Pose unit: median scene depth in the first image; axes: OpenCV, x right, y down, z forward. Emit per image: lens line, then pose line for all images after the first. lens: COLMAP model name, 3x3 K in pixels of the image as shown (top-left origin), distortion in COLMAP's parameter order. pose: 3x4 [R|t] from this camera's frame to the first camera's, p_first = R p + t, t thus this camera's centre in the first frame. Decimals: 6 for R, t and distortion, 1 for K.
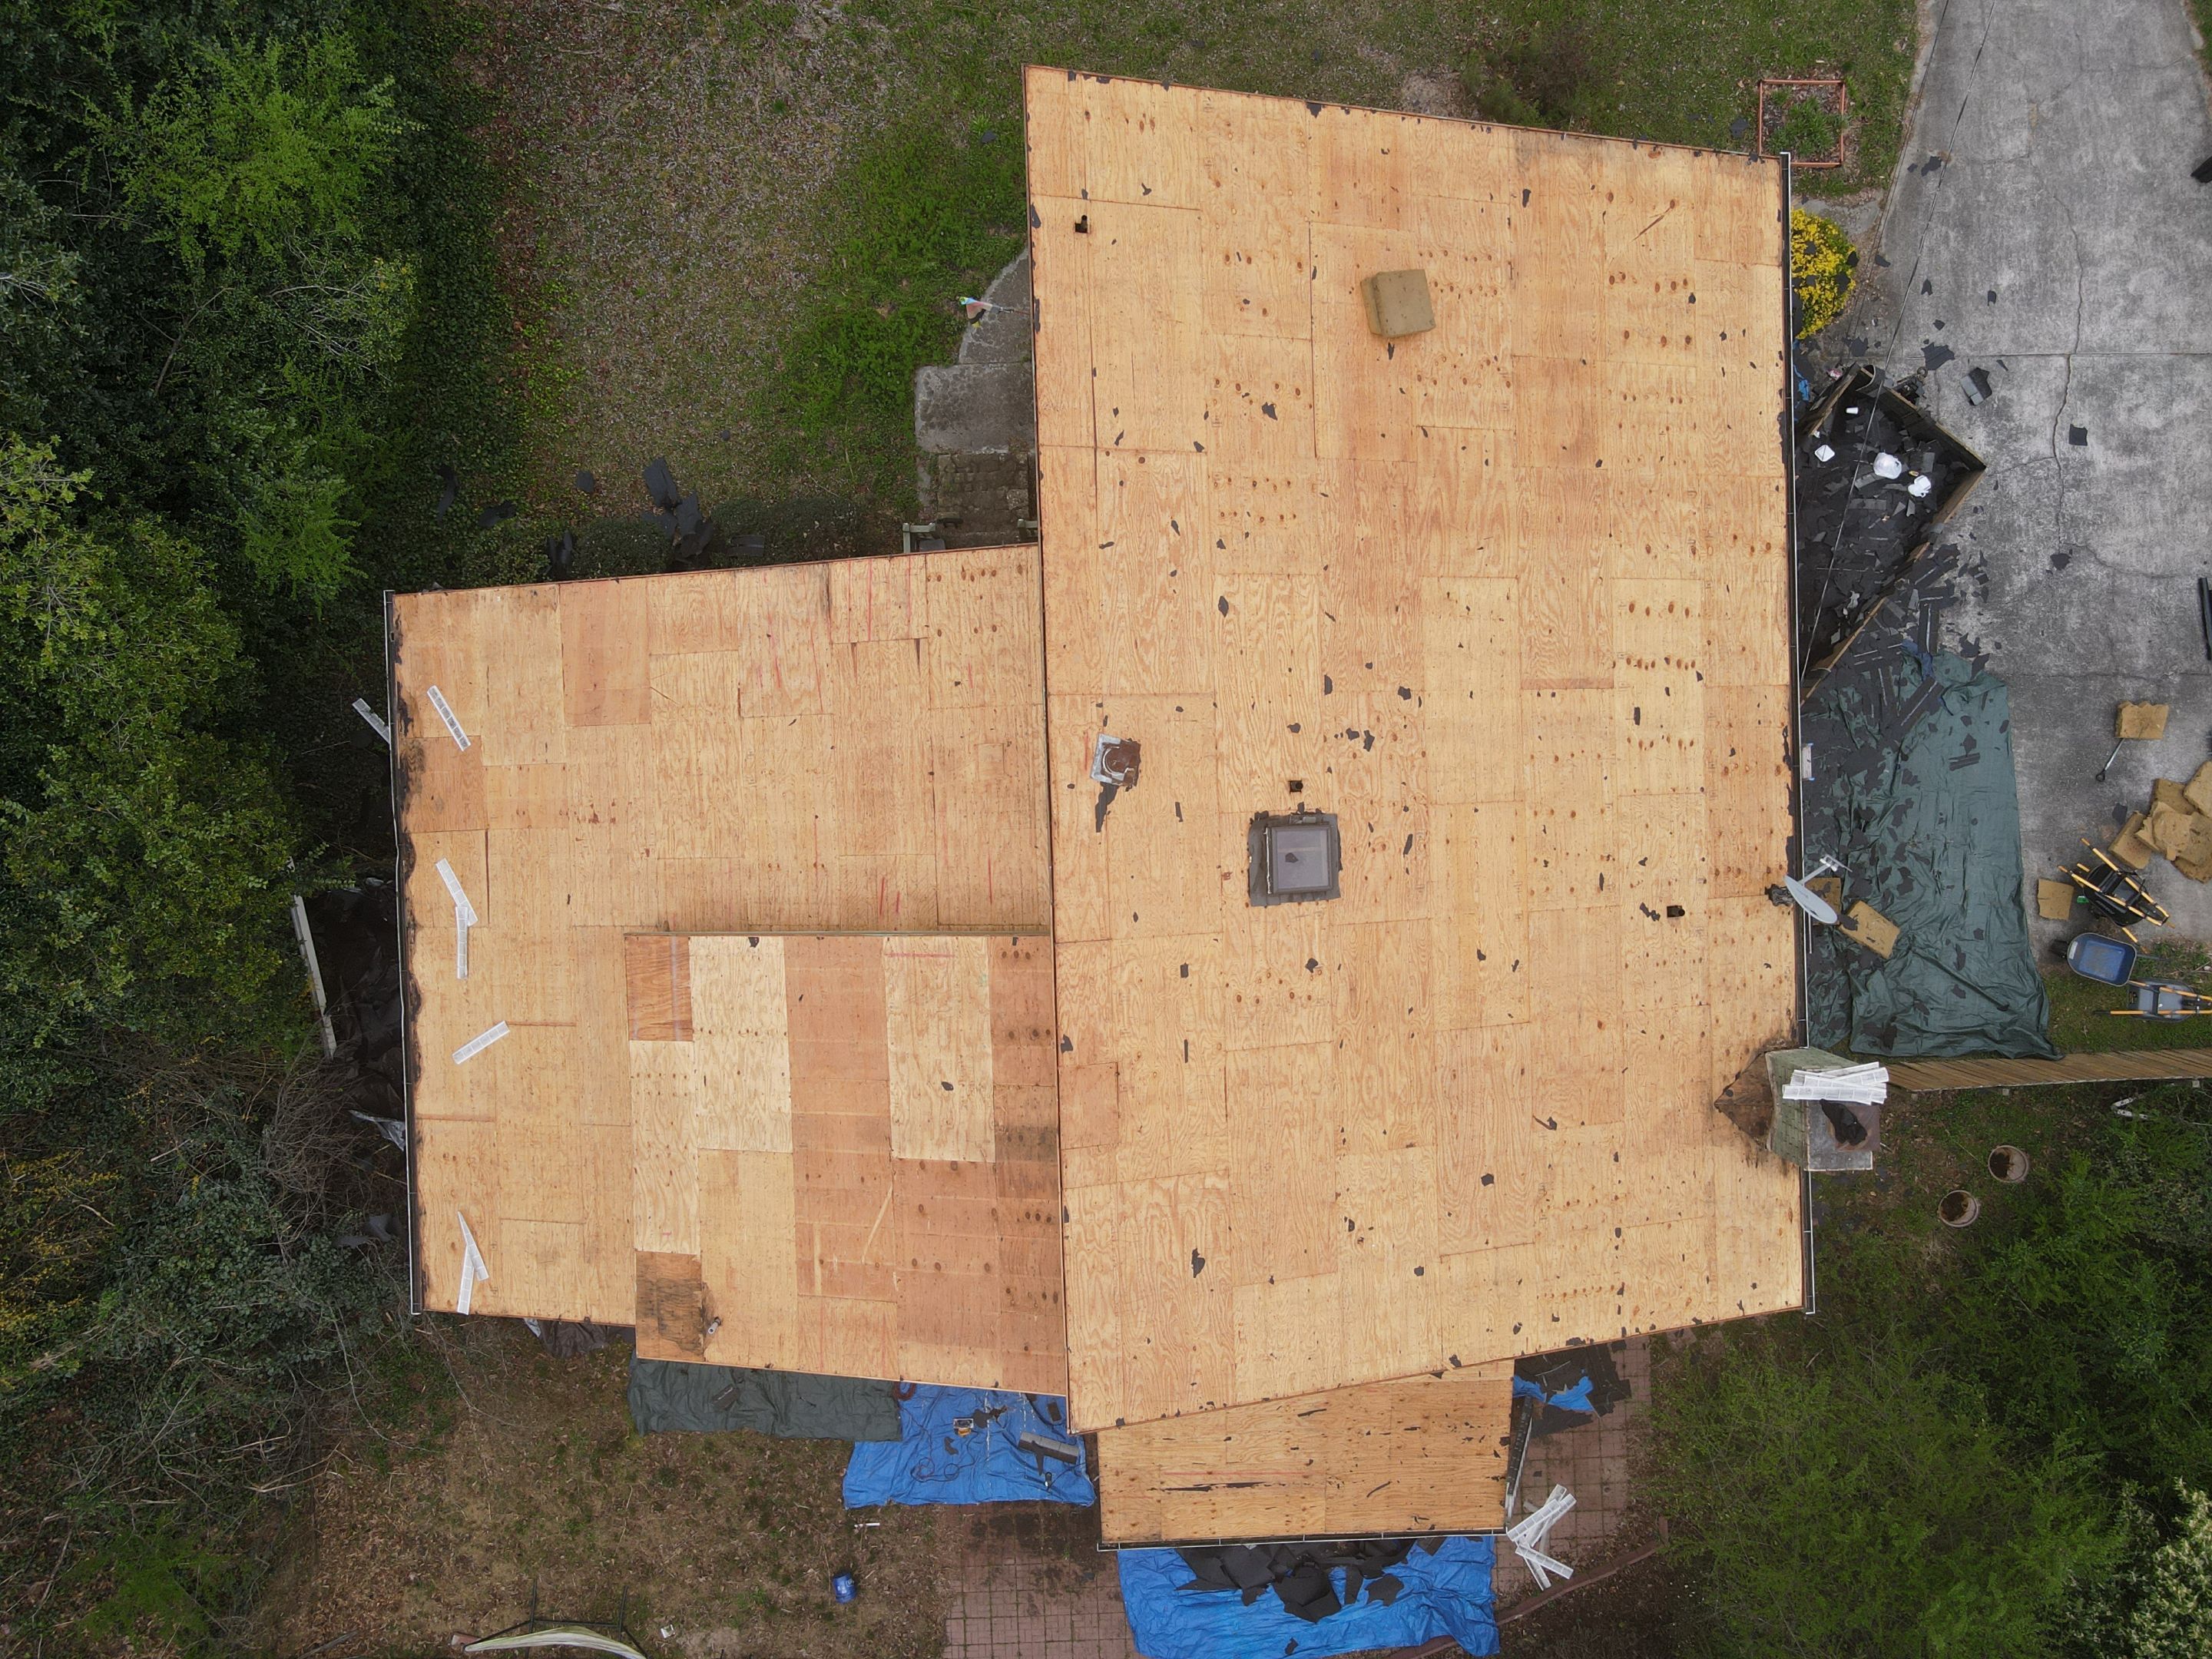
lens RADIAL K [[1618.1, 0, 1109.5], [0, 1618.1, 817.5], [0, 0, 1]] dist [0.008372, 0.010343]
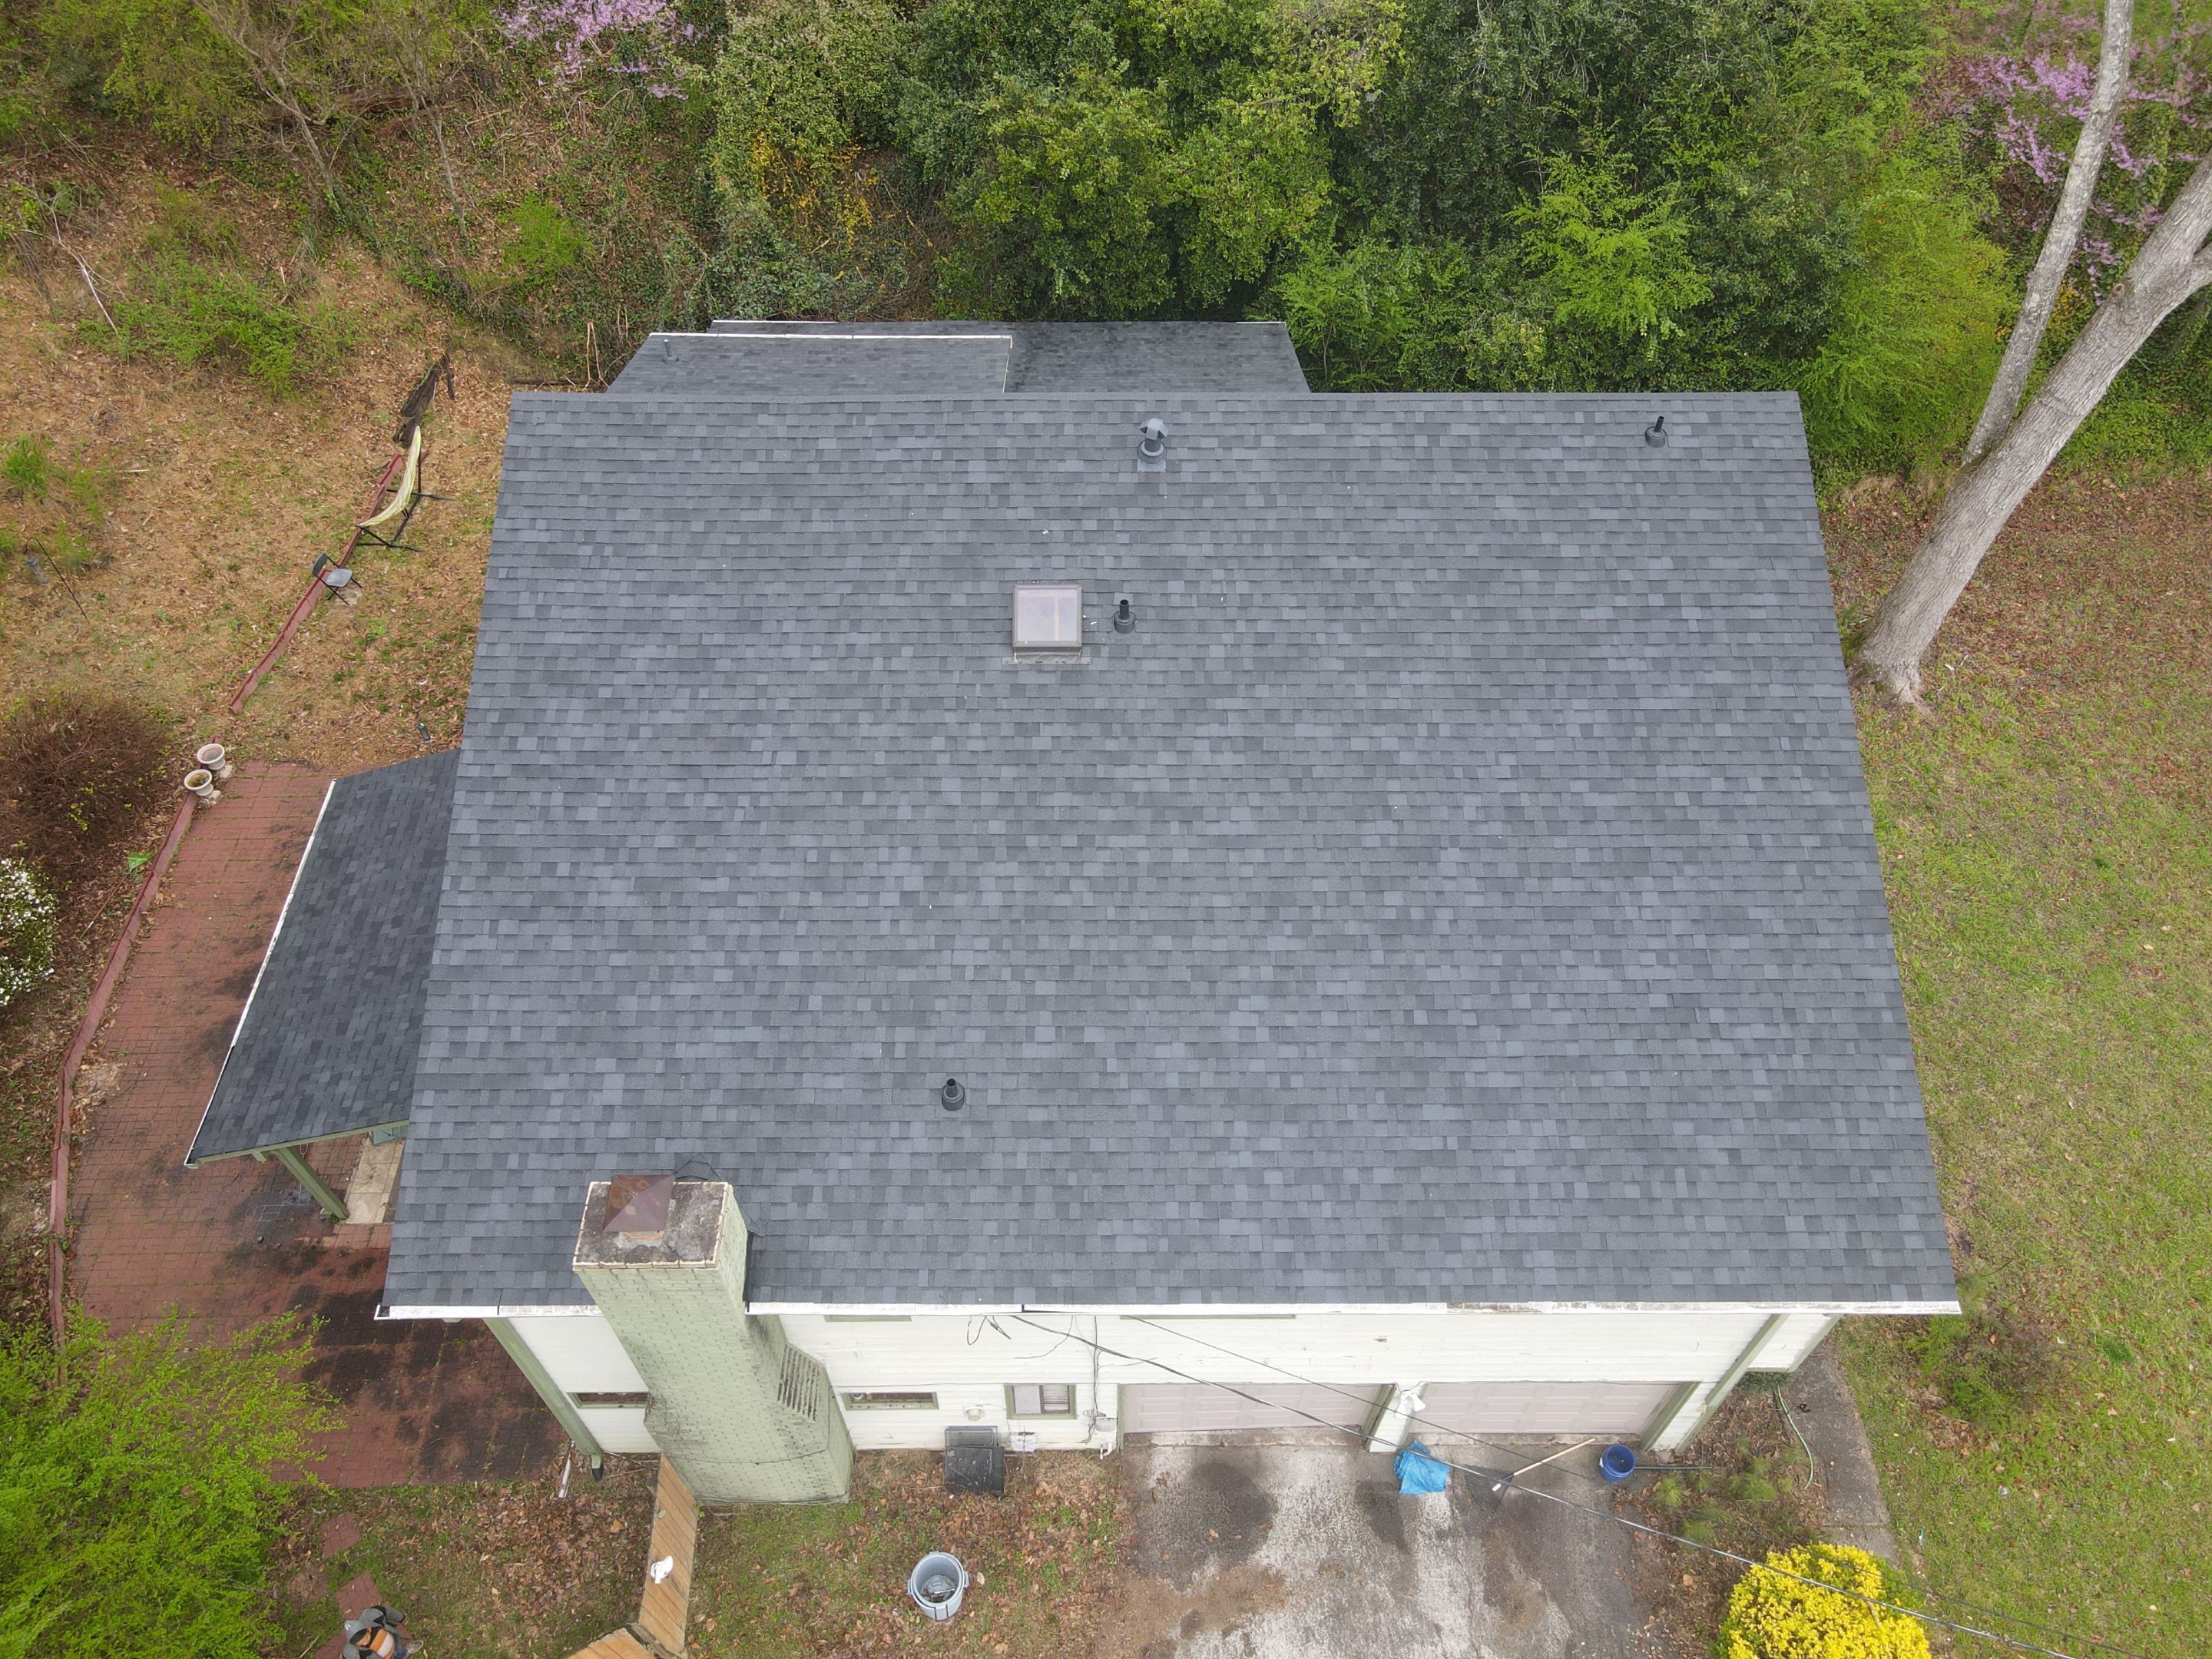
lens RADIAL K [[1635.0, 0, 1102.0], [0, 1635.0, 814.8], [0, 0, 1]] dist [-0.026154, 0.070696]
pose [[-0.026888, 0.765375, -0.643023, 0.642910], [-0.999251, -0.038496, -0.004038, -0.005508], [-0.027844, 0.642432, 0.765836, 0.257361]]
